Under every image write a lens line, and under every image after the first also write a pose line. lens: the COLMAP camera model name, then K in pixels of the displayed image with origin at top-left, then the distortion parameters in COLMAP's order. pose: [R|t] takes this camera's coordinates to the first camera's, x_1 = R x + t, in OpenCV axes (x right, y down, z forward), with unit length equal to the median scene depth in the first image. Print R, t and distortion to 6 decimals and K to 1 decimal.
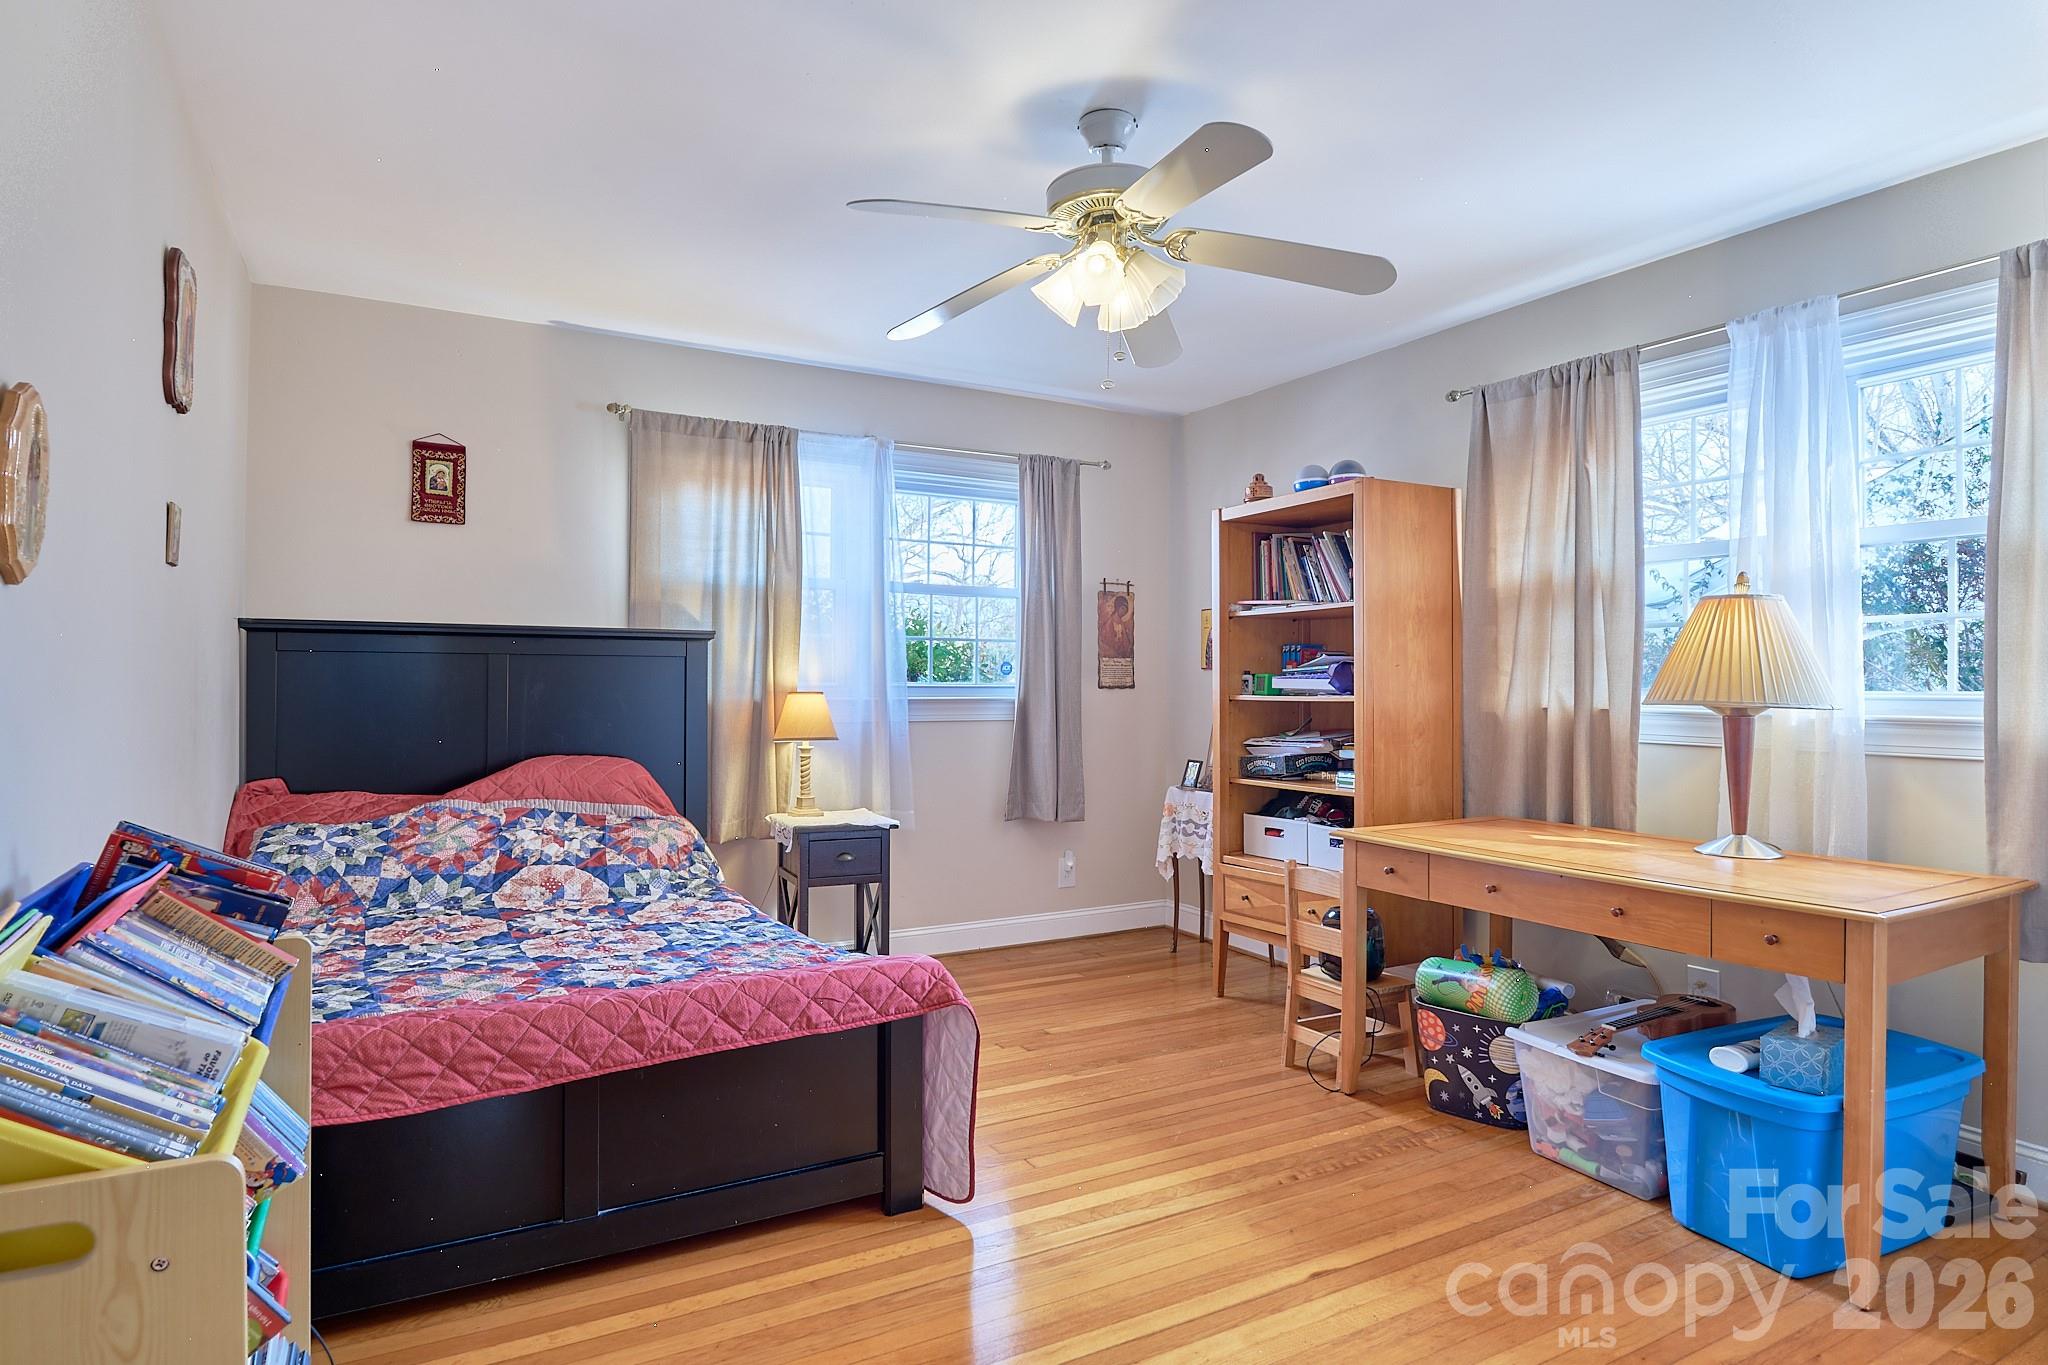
lens RADIAL K [[1104.6, 0, 1020.2], [0, 1104.6, 706.9], [0, 0, 1]] dist [-0.001324, -0.000101]
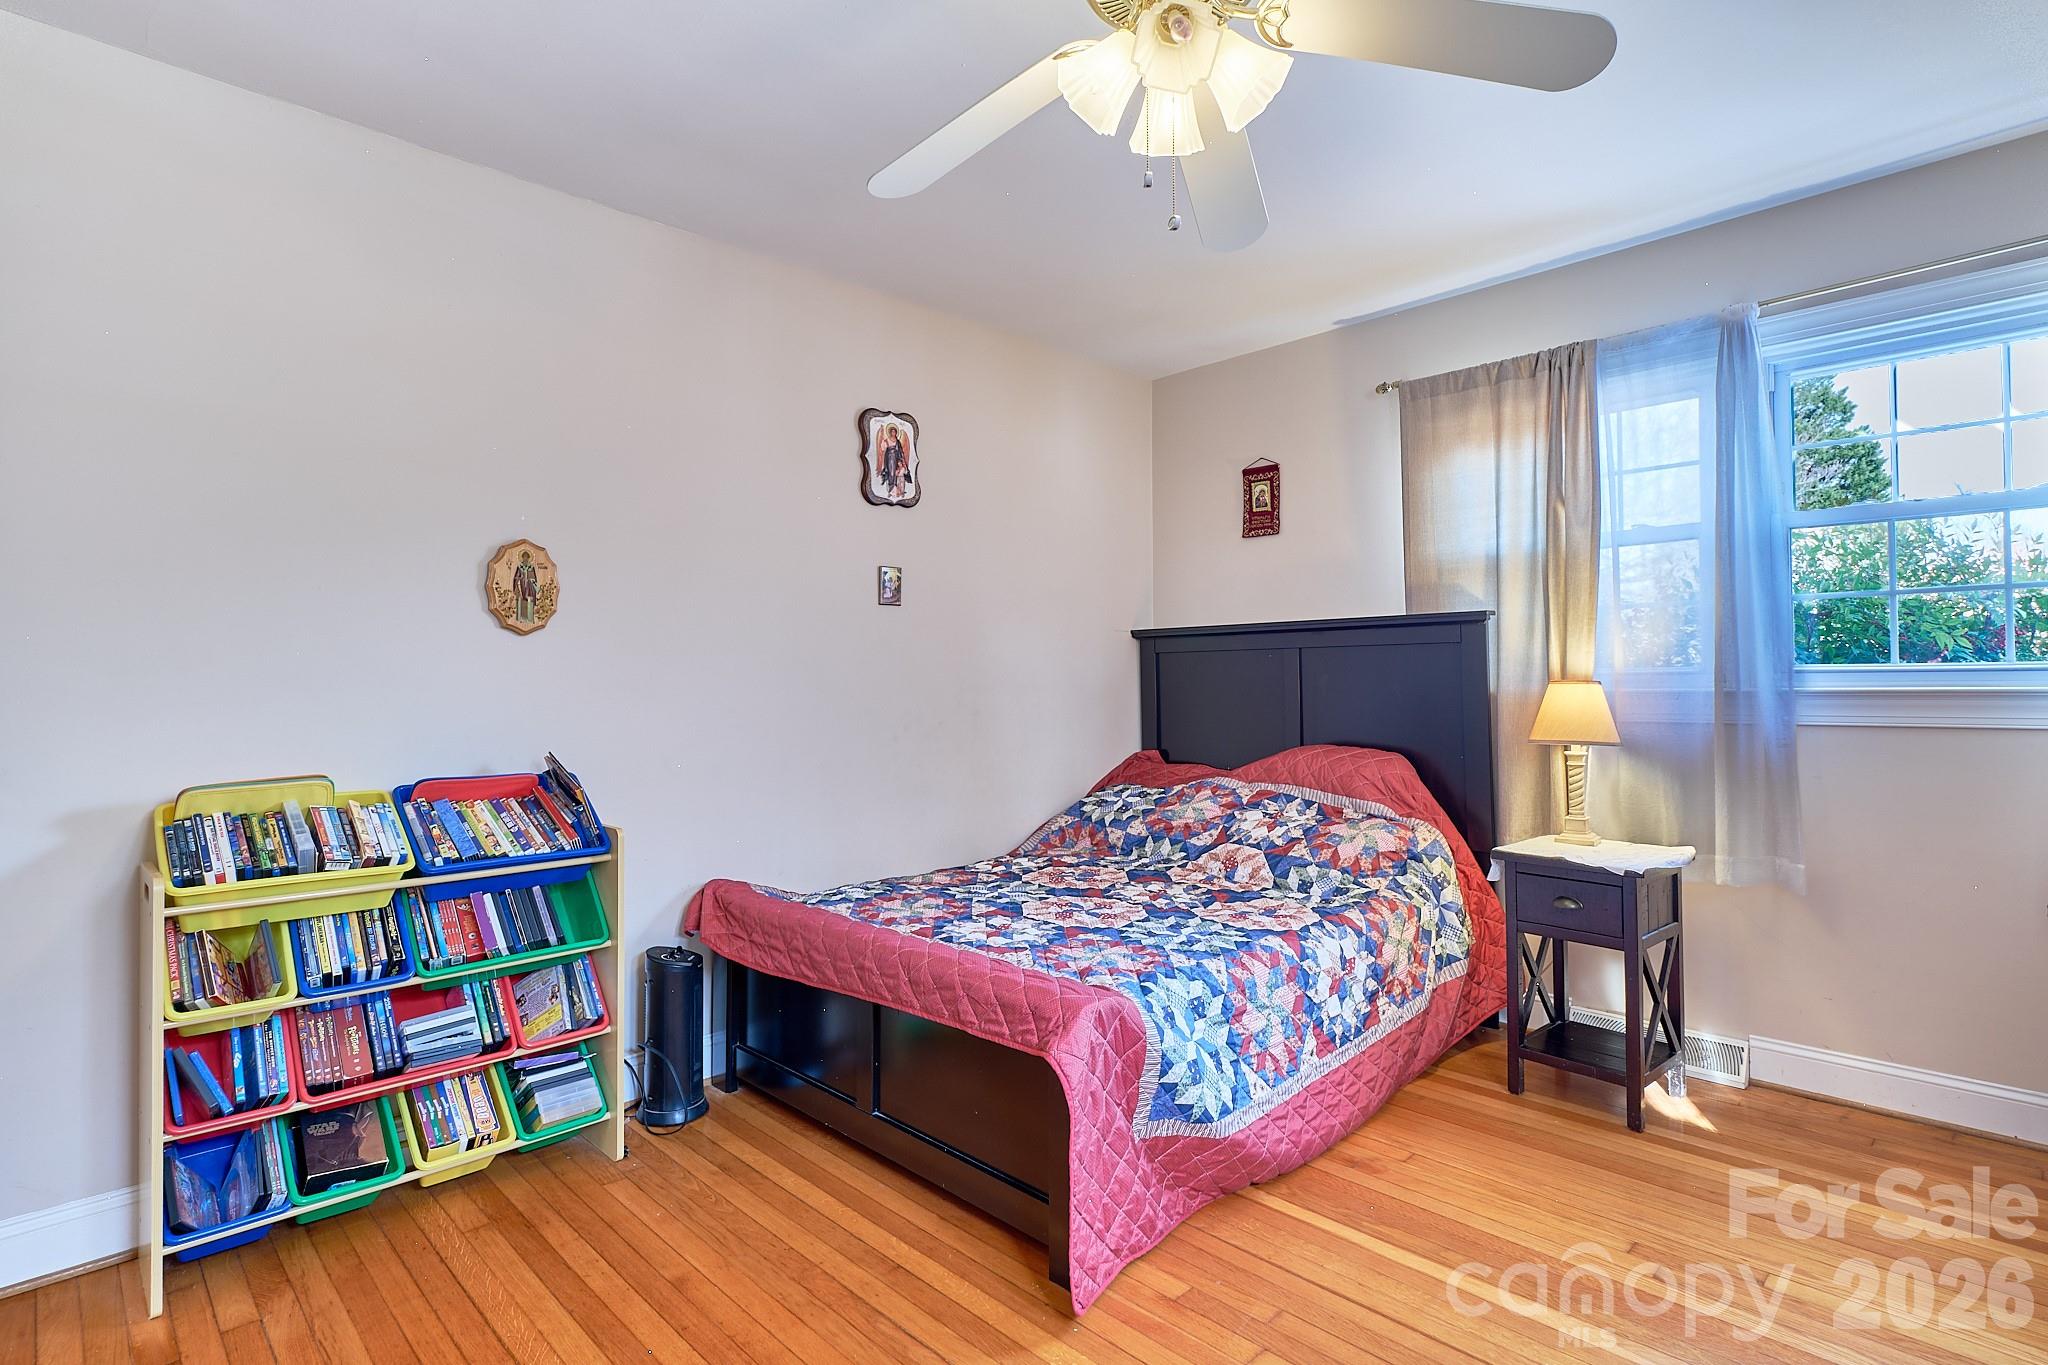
lens RADIAL K [[1013.7, 0, 1024.0], [0, 1013.7, 682.5], [0, 0, 1]] dist [0.001900, 0.000253]
pose [[0.269935, -0.006931, -0.962854, 0.415035], [-0.008493, 0.999918, -0.009579, -0.002689], [0.962841, 0.010763, 0.269854, 0.479906]]
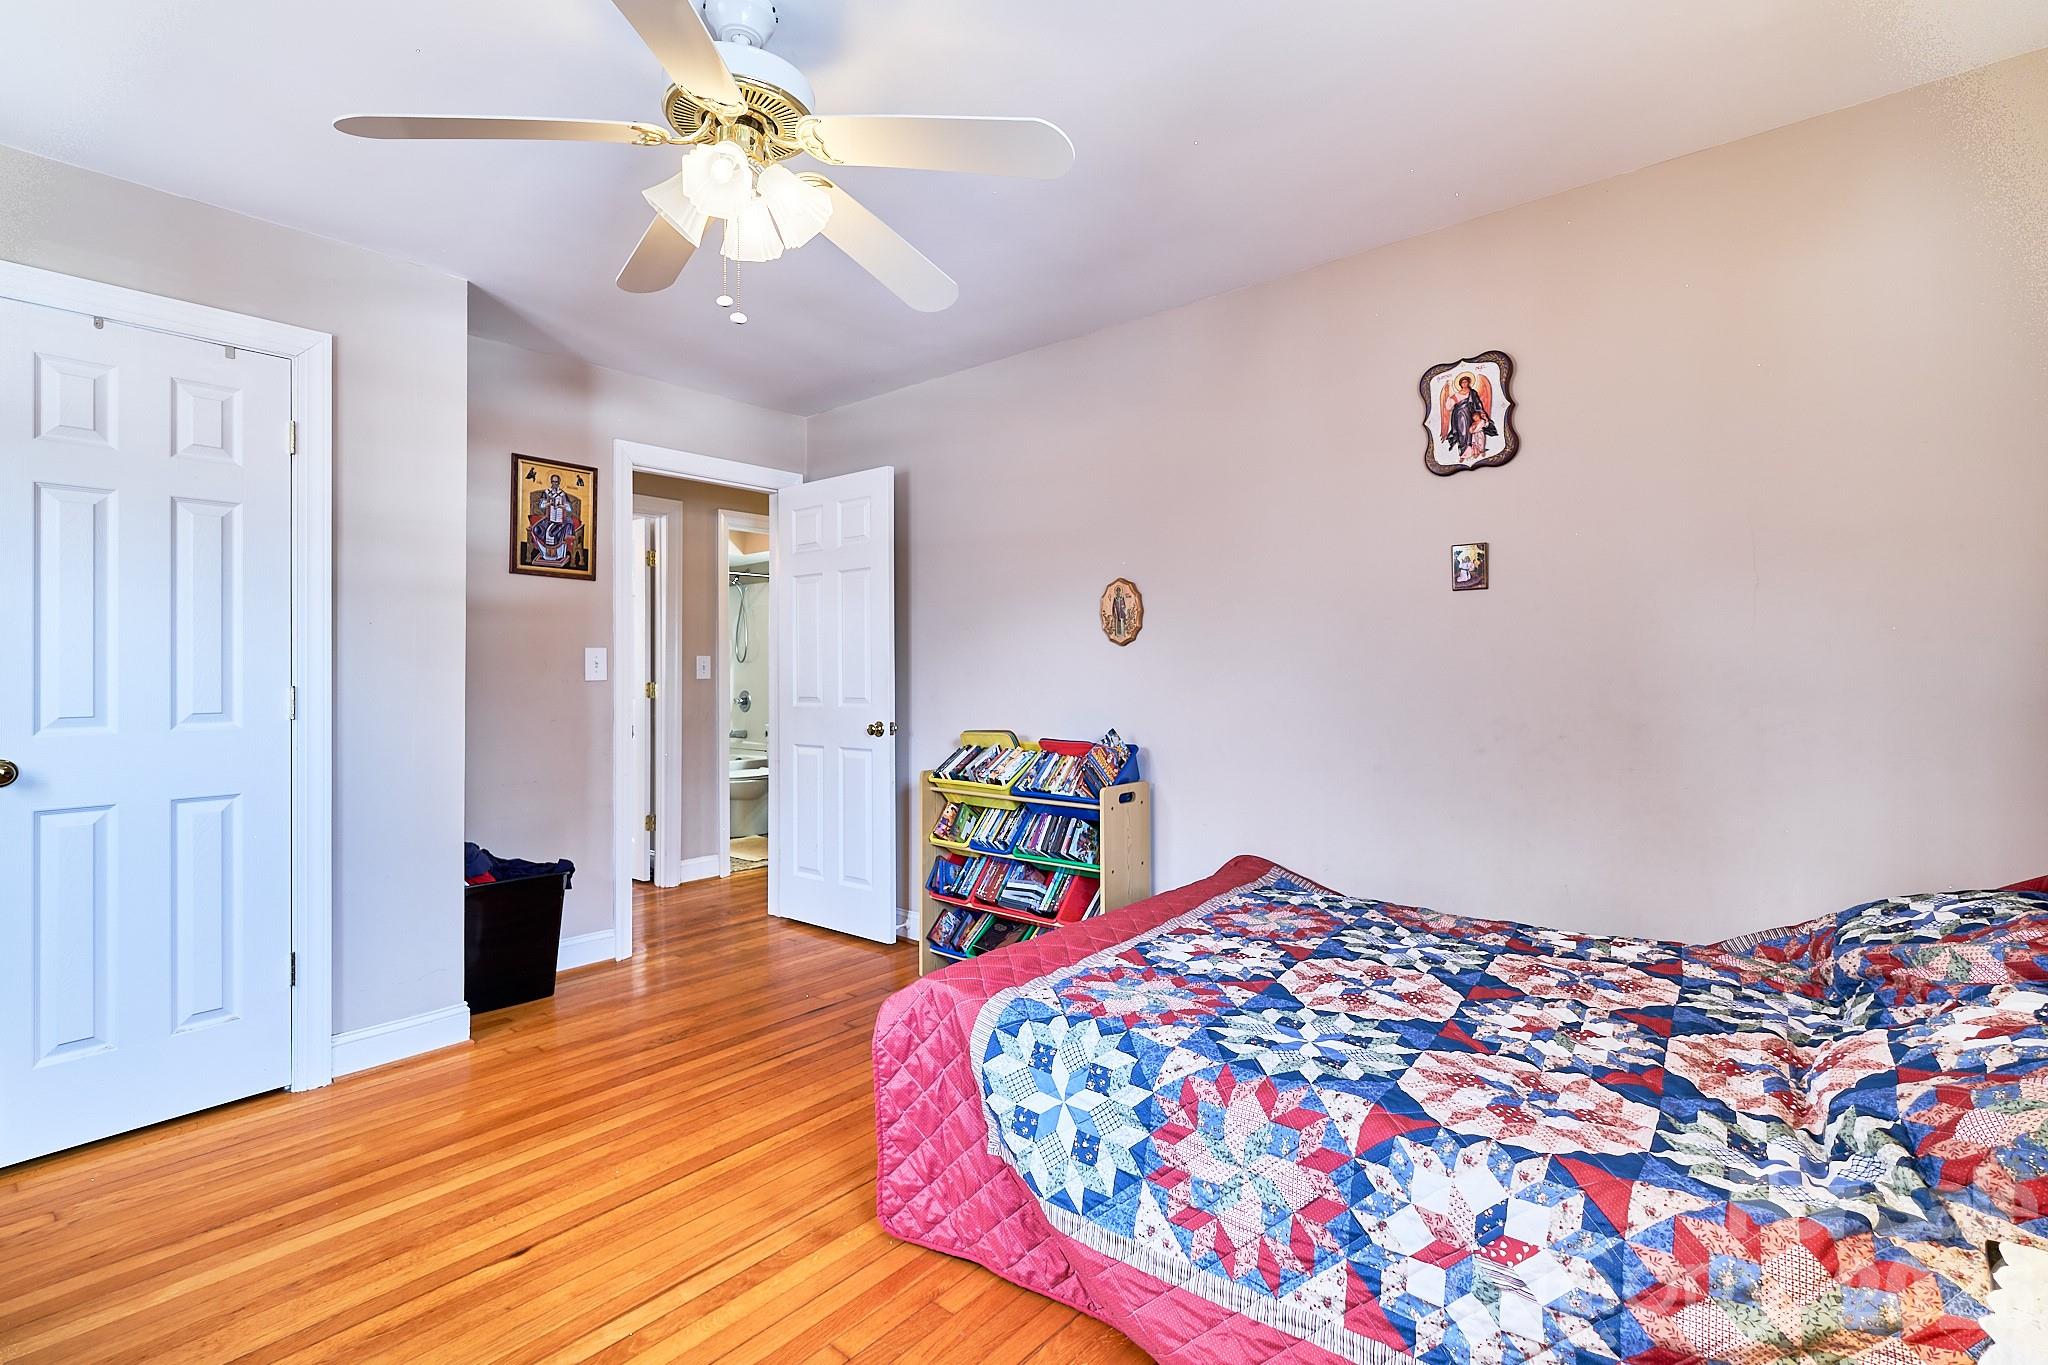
lens RADIAL K [[928.7, 0, 1024.0], [0, 928.7, 682.5], [0, 0, 1]] dist [-0.002352, -0.000258]
pose [[-0.933229, -0.002826, -0.359271, 0.084024], [-0.011331, 0.999703, 0.021569, -0.020662], [0.359103, 0.024200, -0.932984, 1.113095]]
